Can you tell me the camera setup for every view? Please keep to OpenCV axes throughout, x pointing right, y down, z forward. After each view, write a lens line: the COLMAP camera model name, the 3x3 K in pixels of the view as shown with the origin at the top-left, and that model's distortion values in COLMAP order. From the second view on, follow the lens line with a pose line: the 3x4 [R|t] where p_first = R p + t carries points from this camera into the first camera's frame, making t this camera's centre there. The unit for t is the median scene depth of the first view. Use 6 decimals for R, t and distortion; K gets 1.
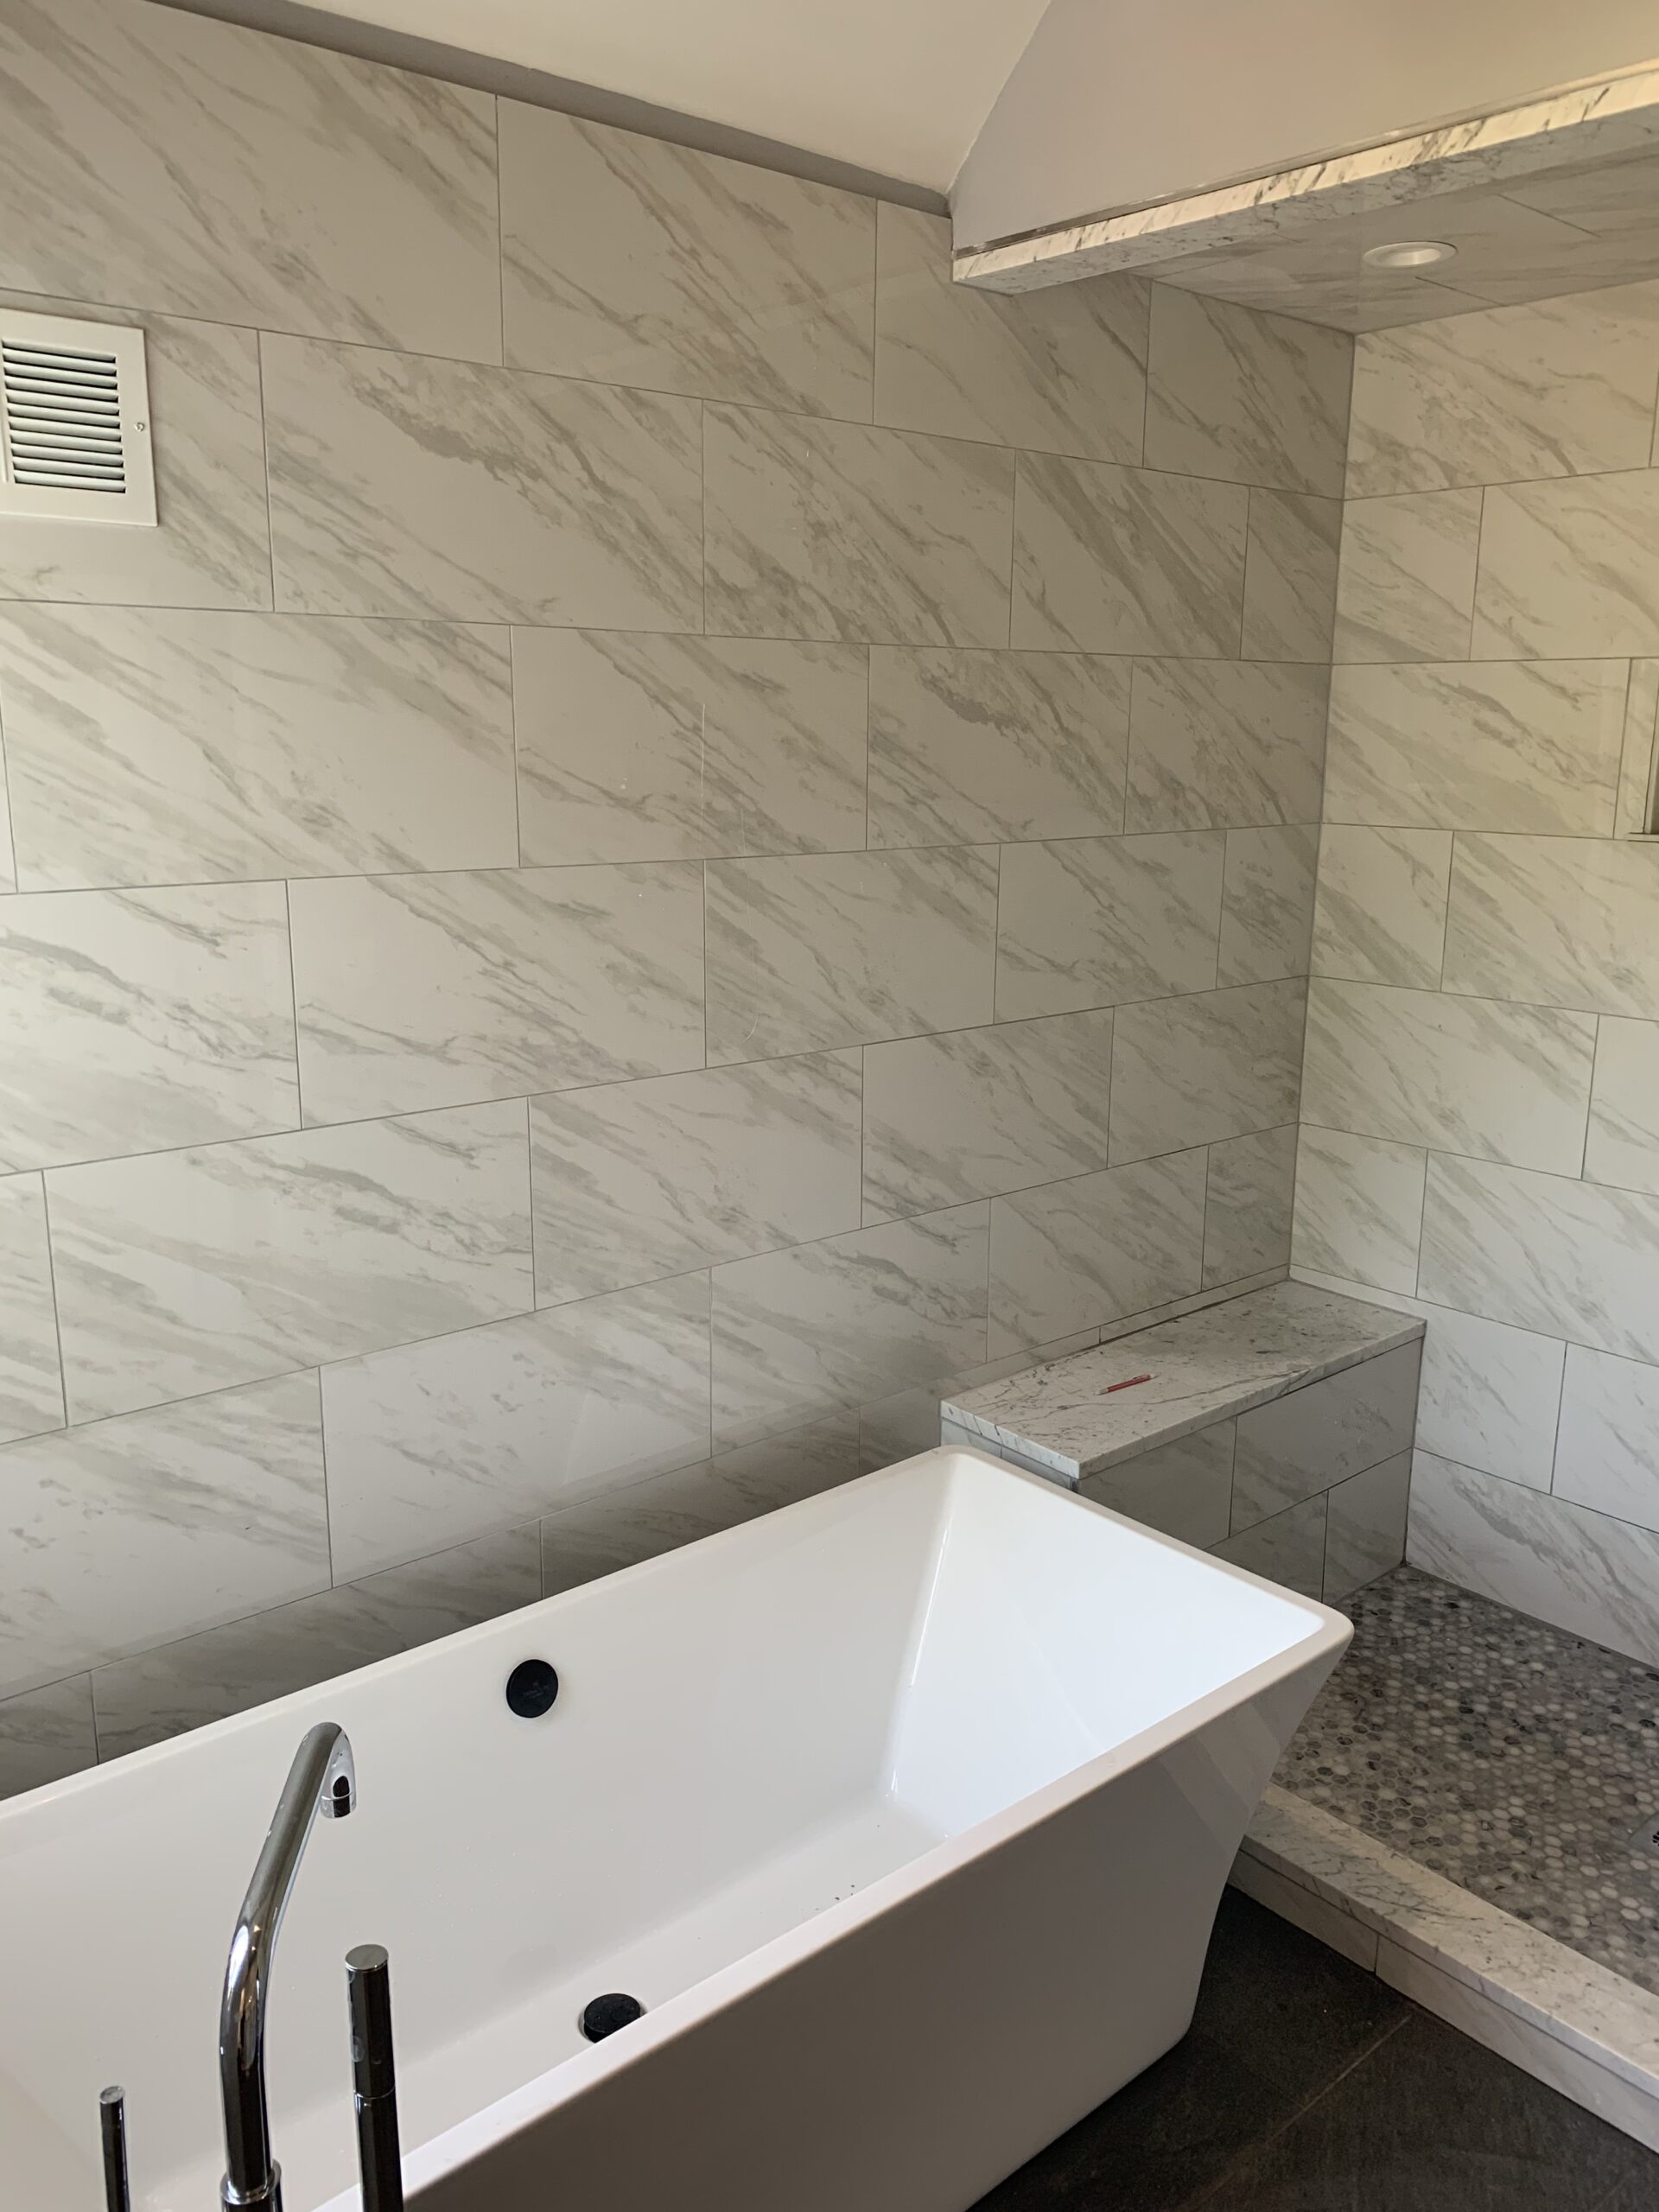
lens RADIAL K [[1696.4, 0, 841.7], [0, 1696.4, 1074.0], [0, 0, 1]] dist [0.007180, -0.011151]
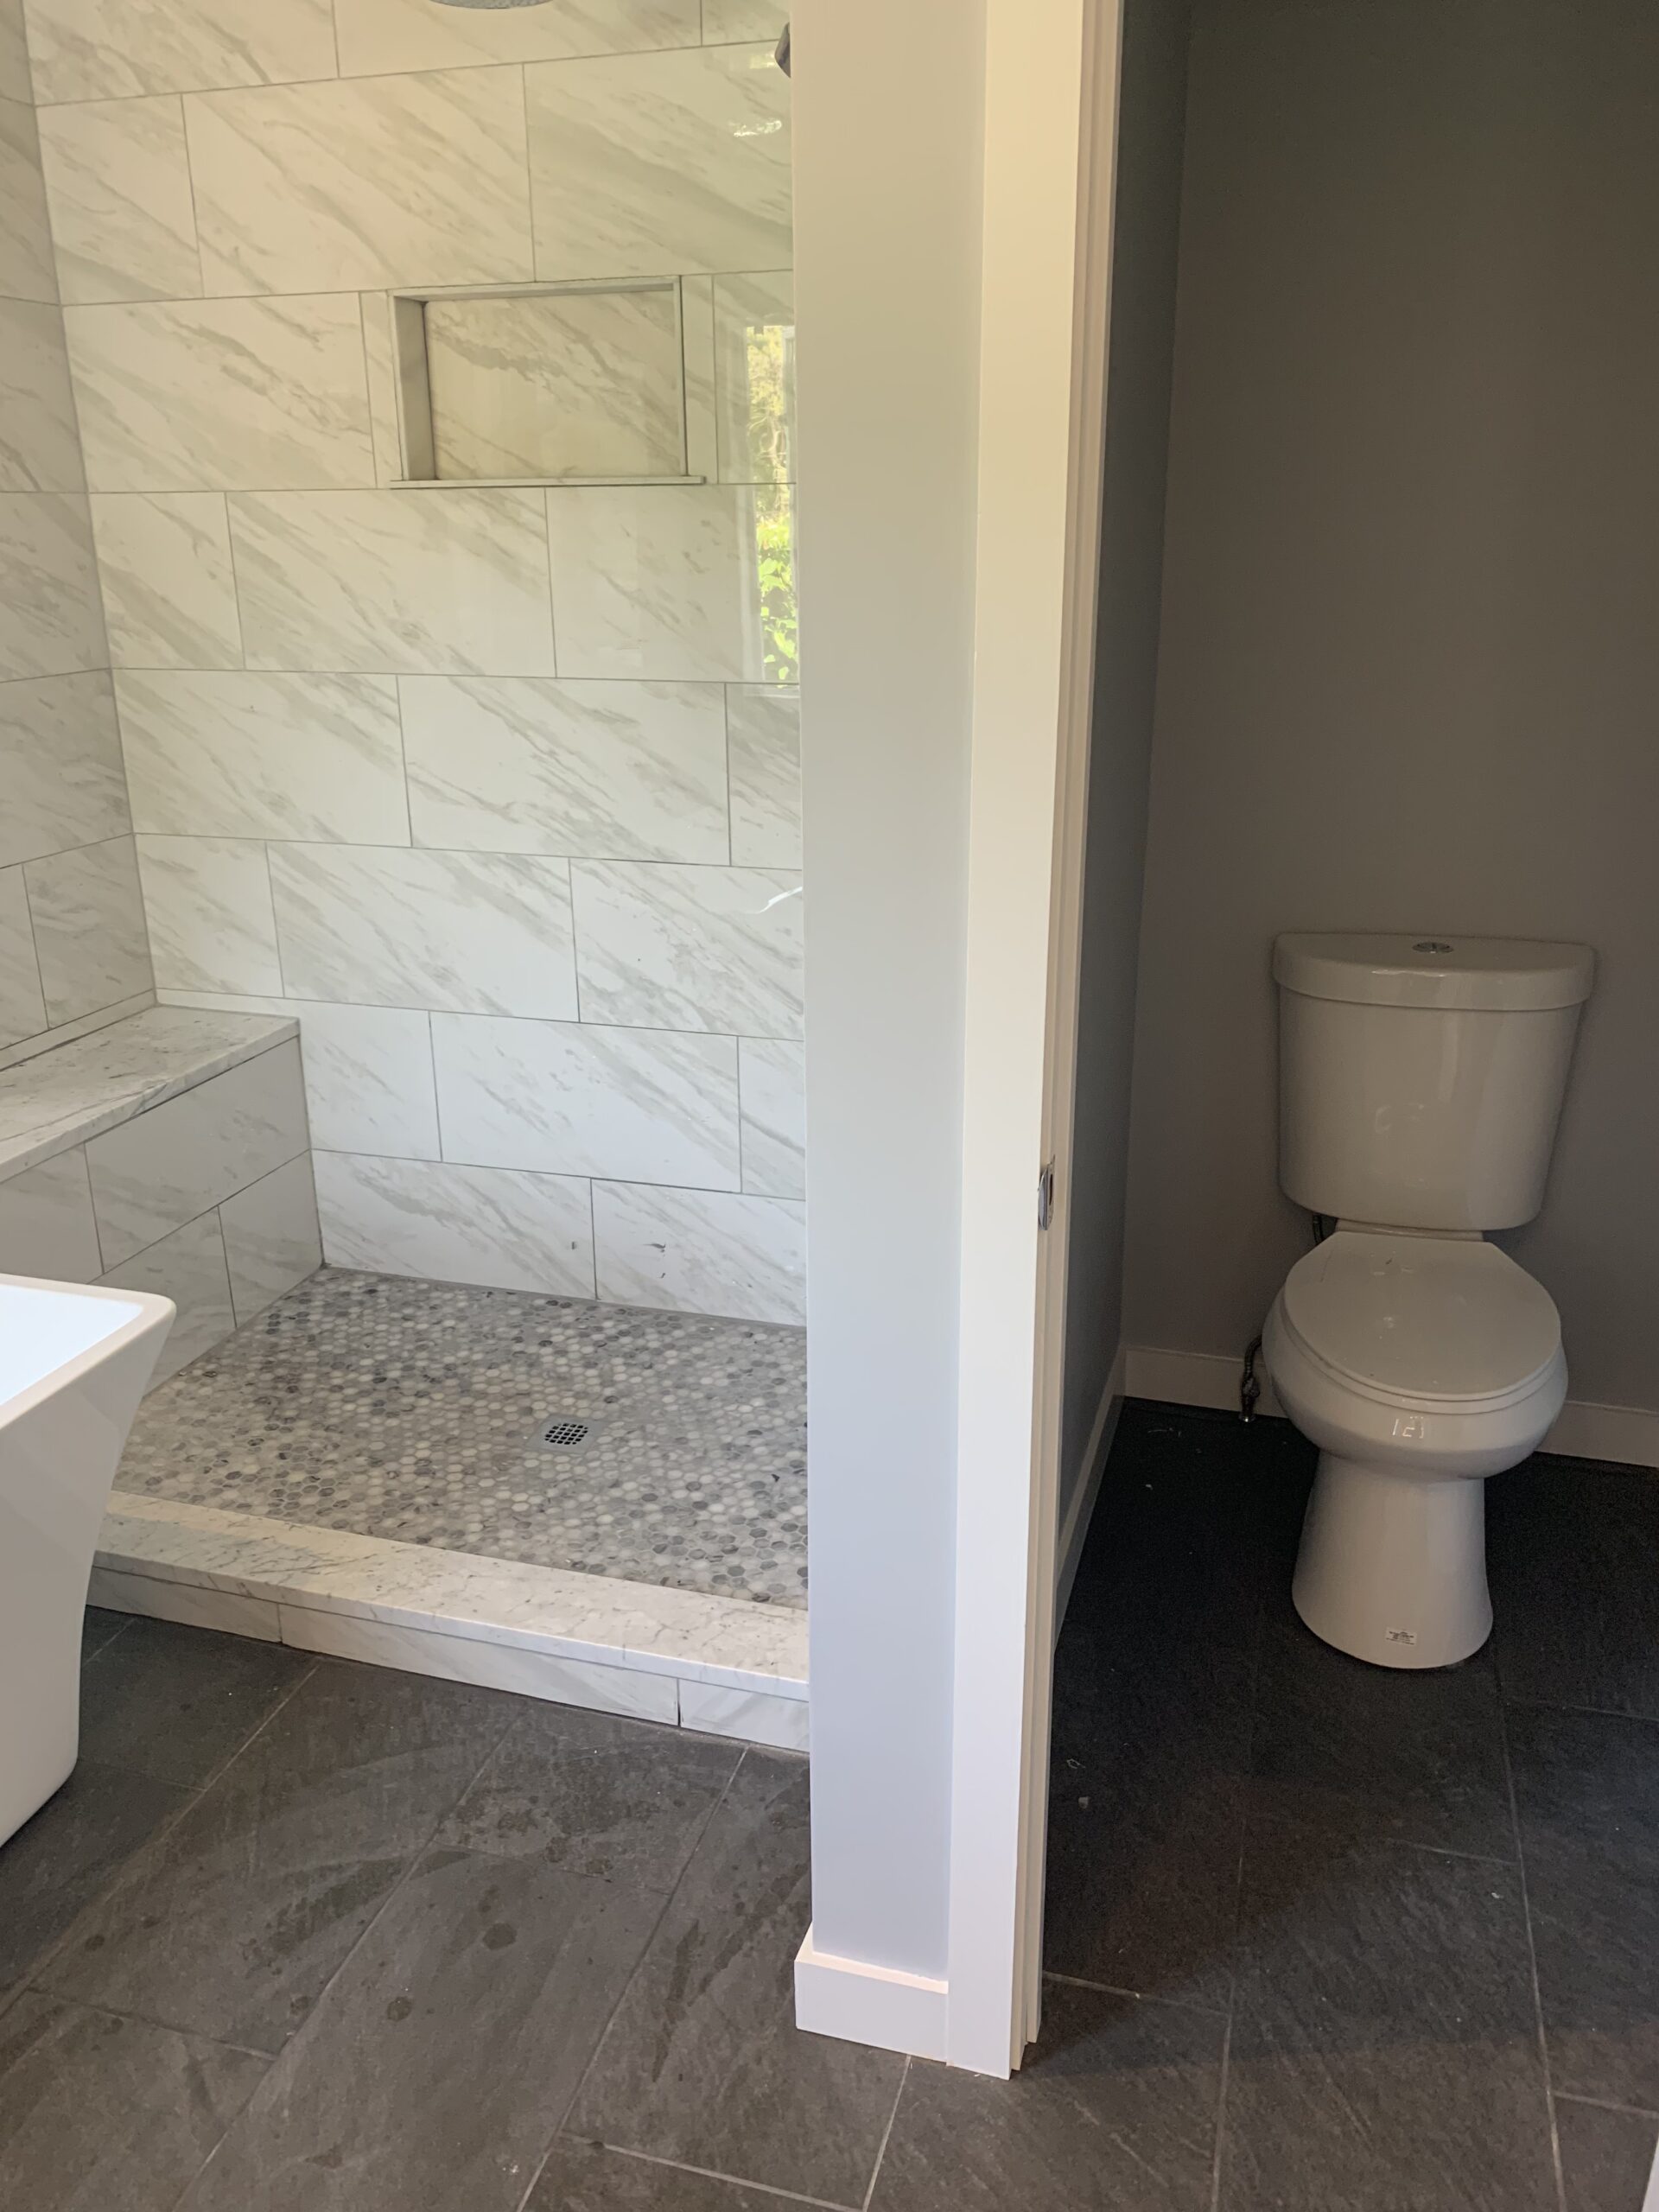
lens RADIAL K [[1696.4, 0, 841.7], [0, 1696.4, 1074.0], [0, 0, 1]] dist [0.007180, -0.011151]
pose [[0.839820, -0.183724, 0.510831, 0.114579], [0.122154, 0.980813, 0.151932, 0.074710], [-0.528943, -0.065196, 0.846149, 0.007790]]
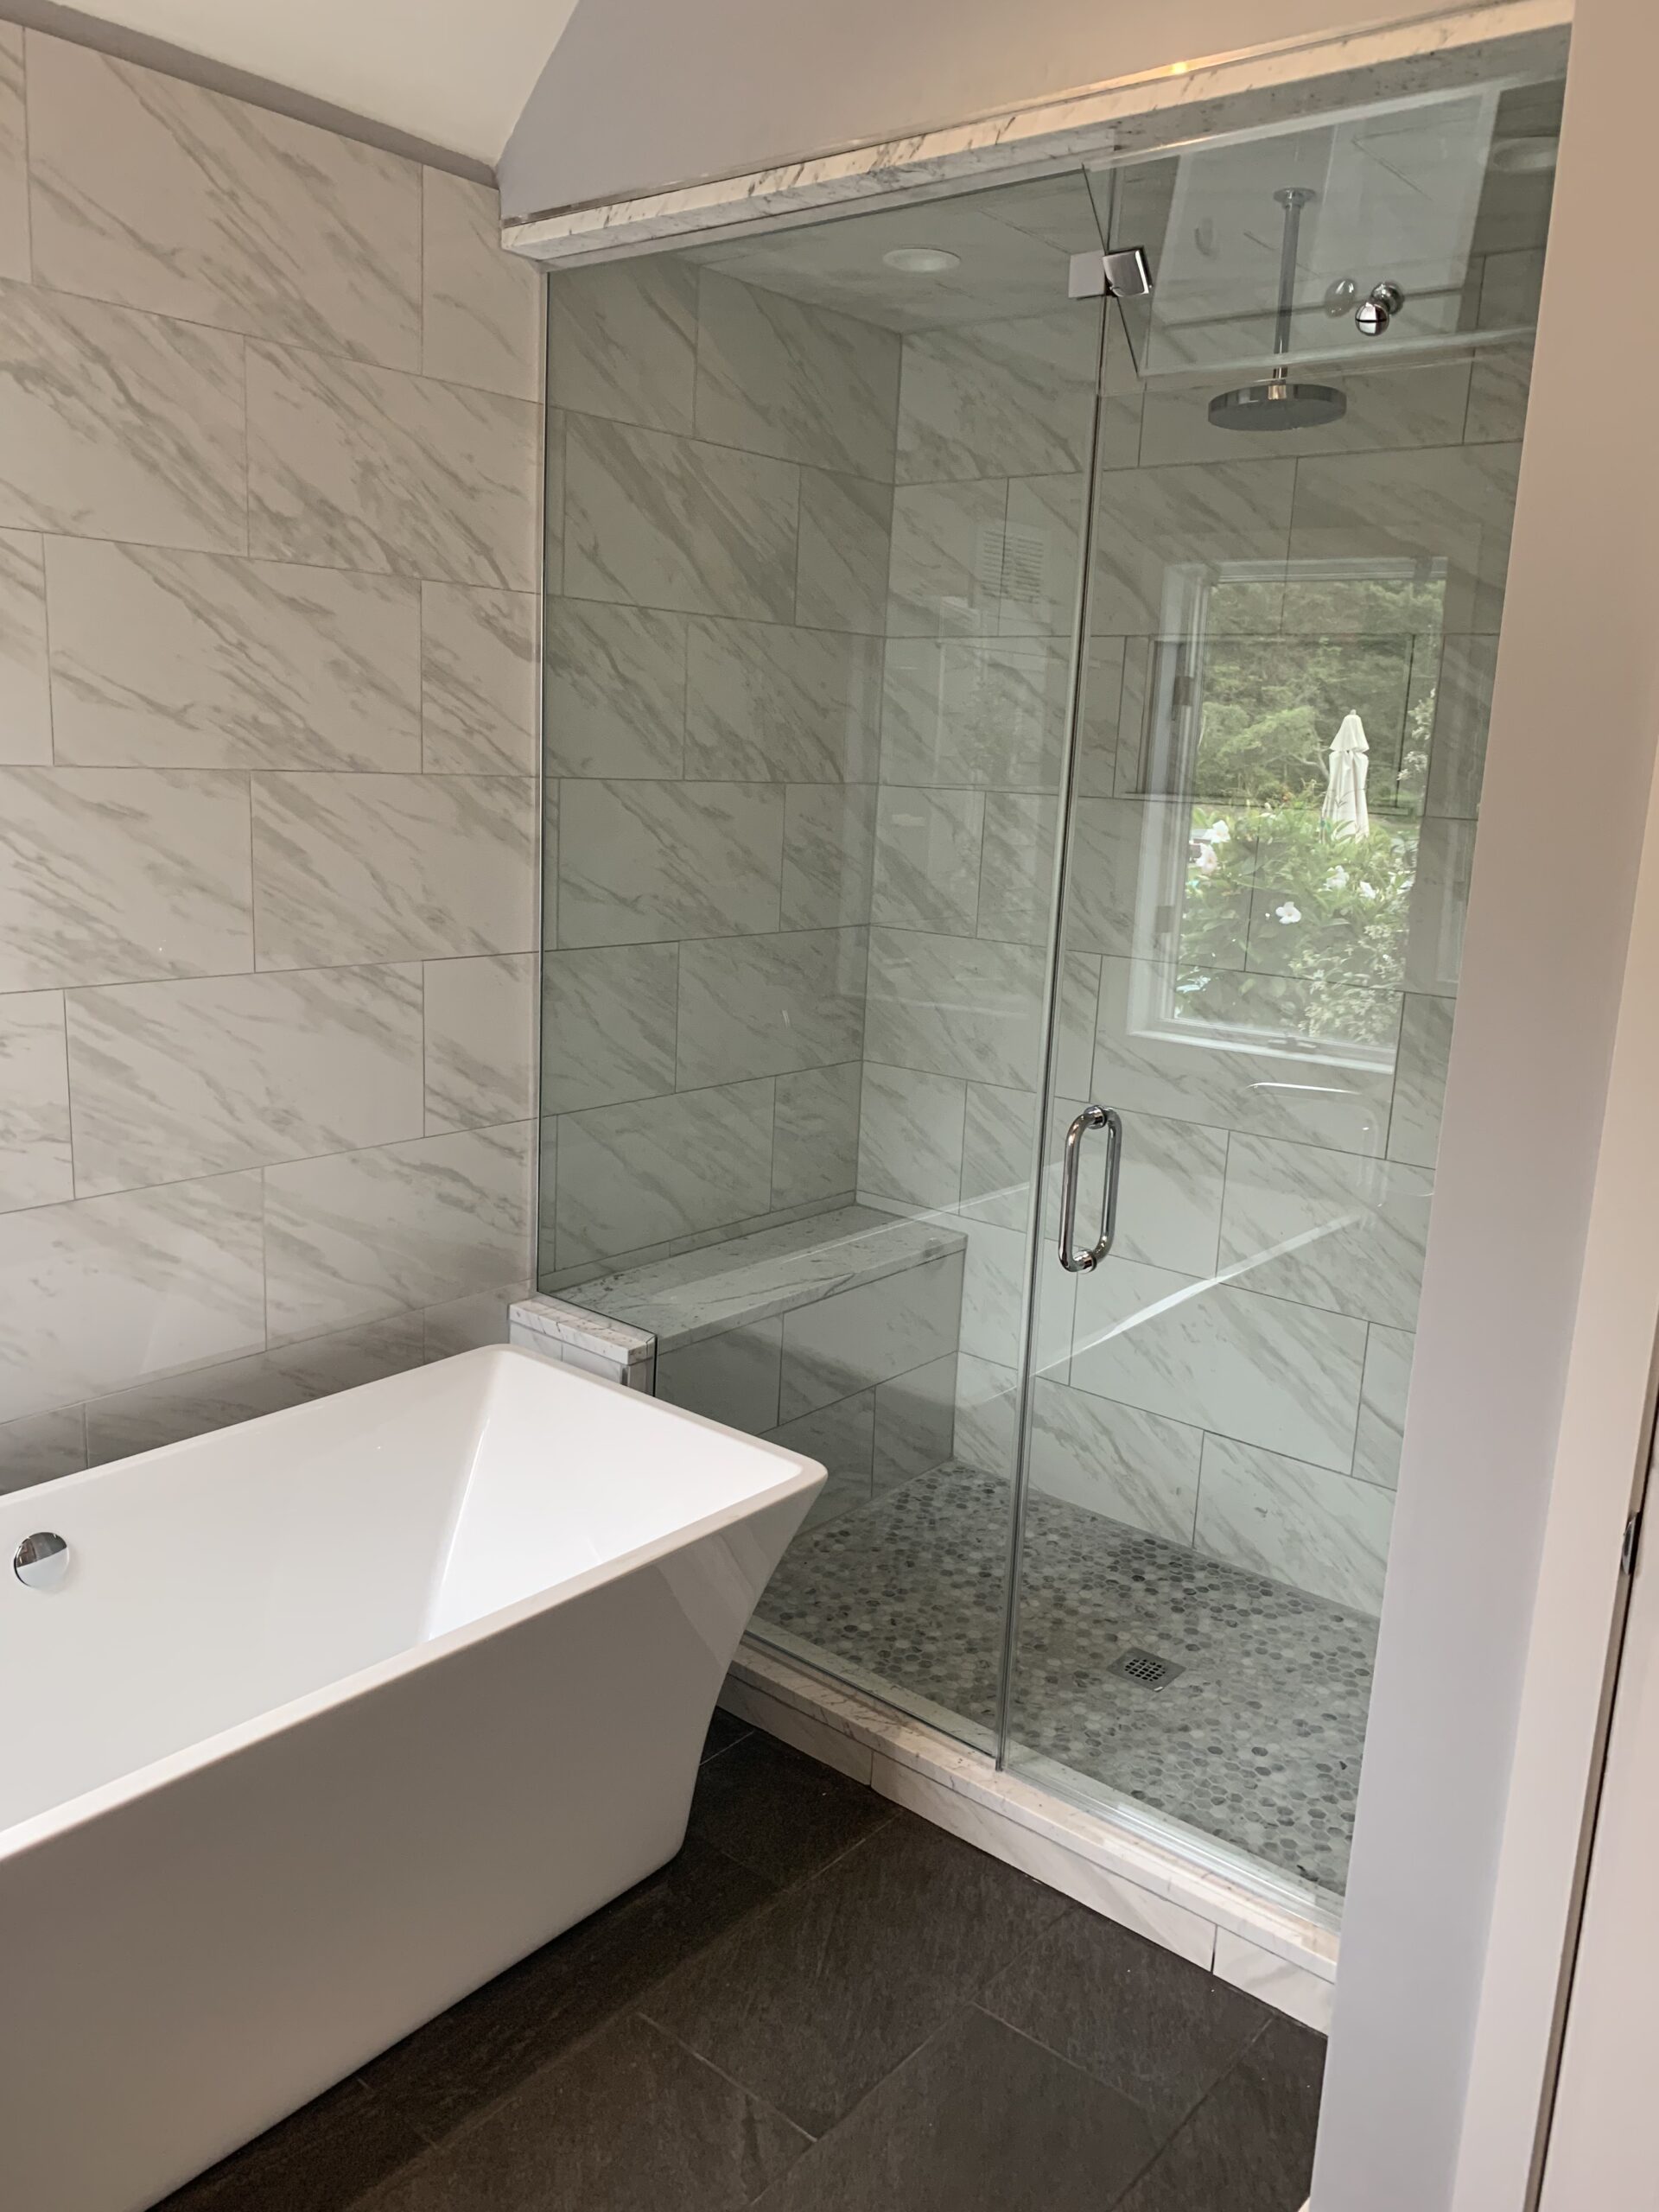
lens RADIAL K [[1677.1, 0, 832.0], [0, 1677.1, 1078.8], [0, 0, 1]] dist [0.069591, -0.148625]
pose [[0.985630, 0.006650, 0.168787, 0.078943], [-0.006378, 0.999977, -0.002154, 0.051255], [-0.168798, 0.001047, 0.985650, -0.076056]]
